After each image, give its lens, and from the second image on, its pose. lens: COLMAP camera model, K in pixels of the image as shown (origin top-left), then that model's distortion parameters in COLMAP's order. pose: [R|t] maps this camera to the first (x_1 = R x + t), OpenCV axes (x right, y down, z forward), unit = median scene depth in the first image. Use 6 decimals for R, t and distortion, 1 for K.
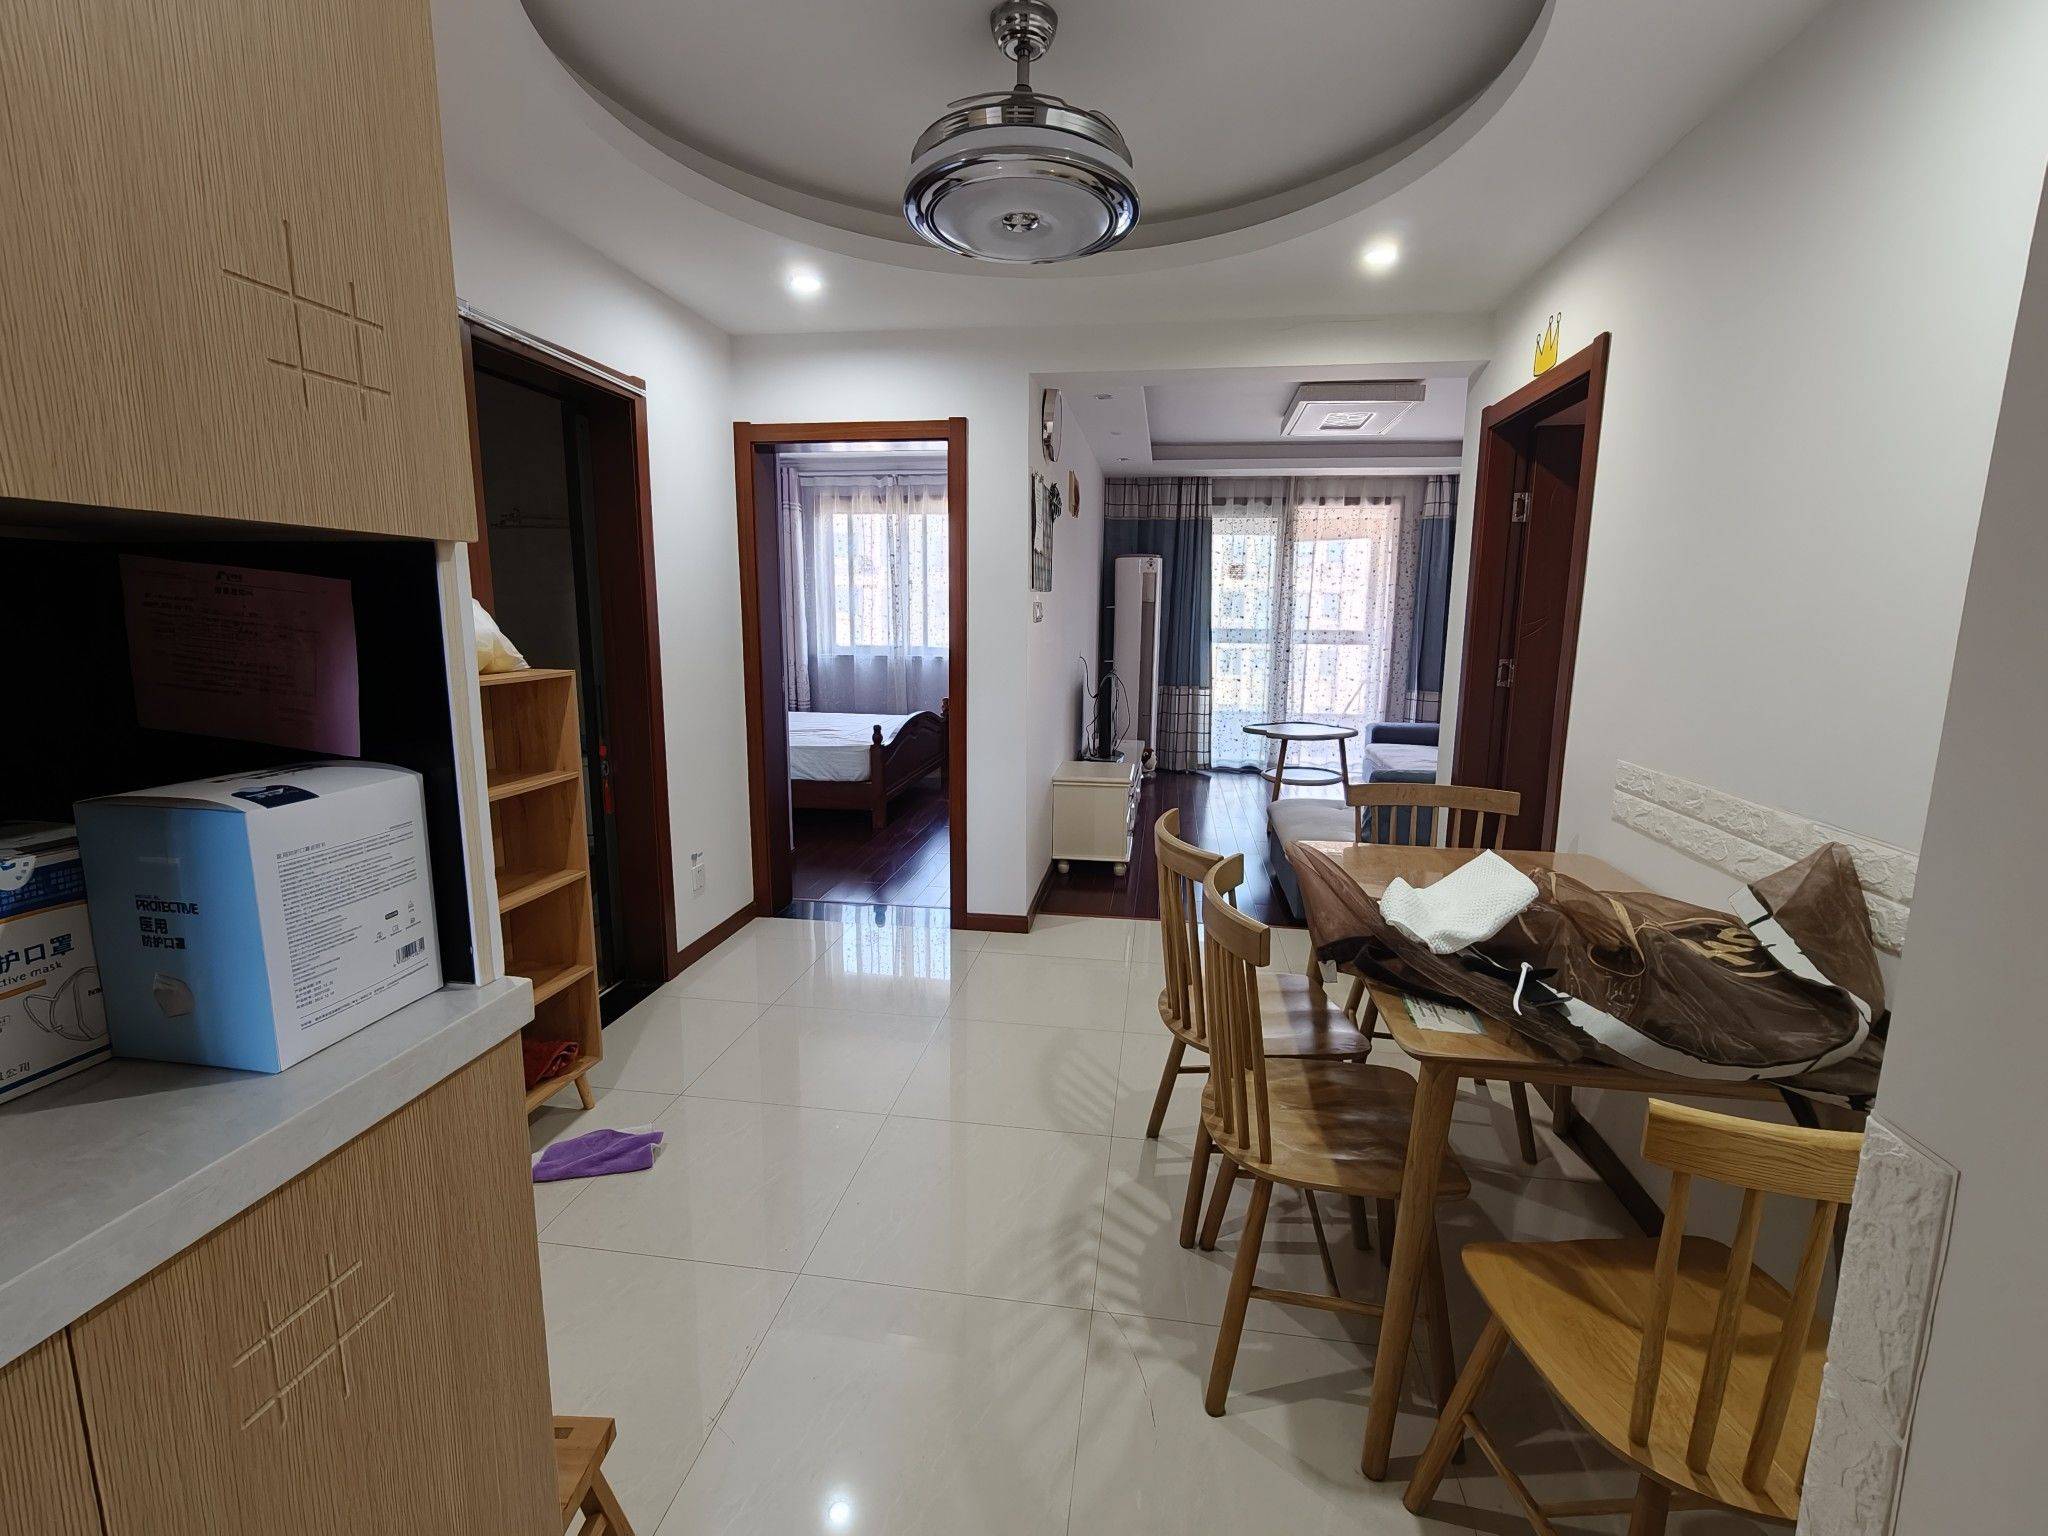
lens RADIAL K [[922.9, 0, 1019.9], [0, 922.9, 764.2], [0, 0, 1]] dist [-0.002097, 0.000038]
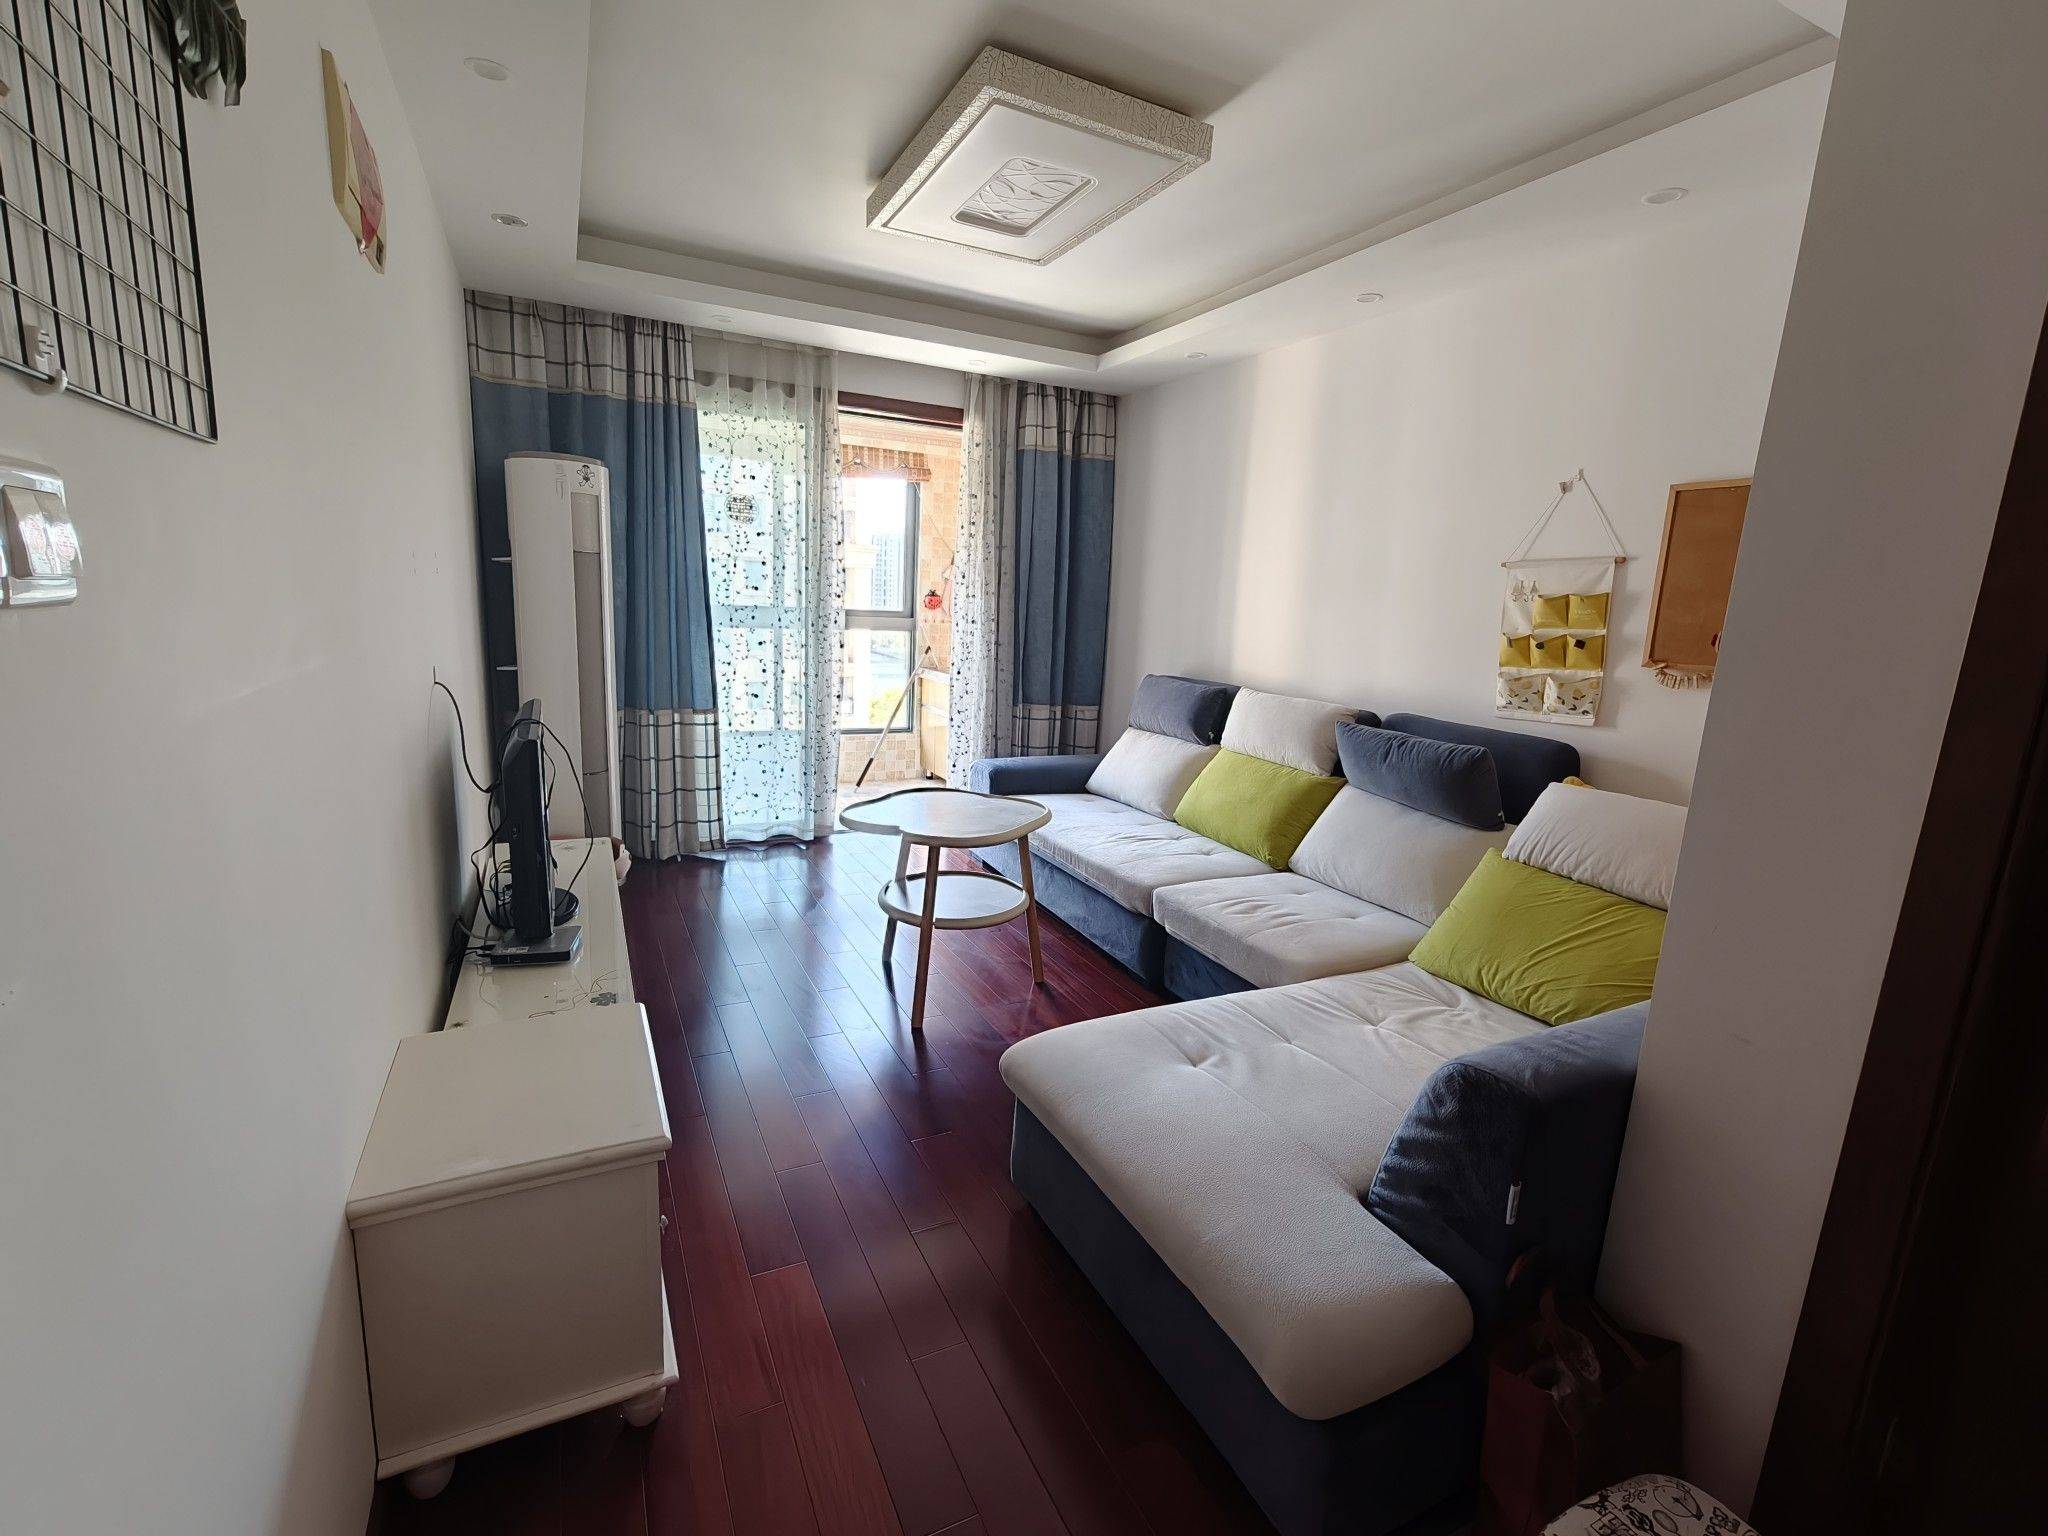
lens RADIAL K [[922.9, 0, 1014.1], [0, 922.9, 776.3], [0, 0, 1]] dist [-0.002097, 0.000038]
pose [[0.819286, -0.080056, 0.567769, 0.031940], [0.054609, 0.996598, 0.061721, -0.067262], [-0.570779, -0.019562, 0.820871, 0.426440]]
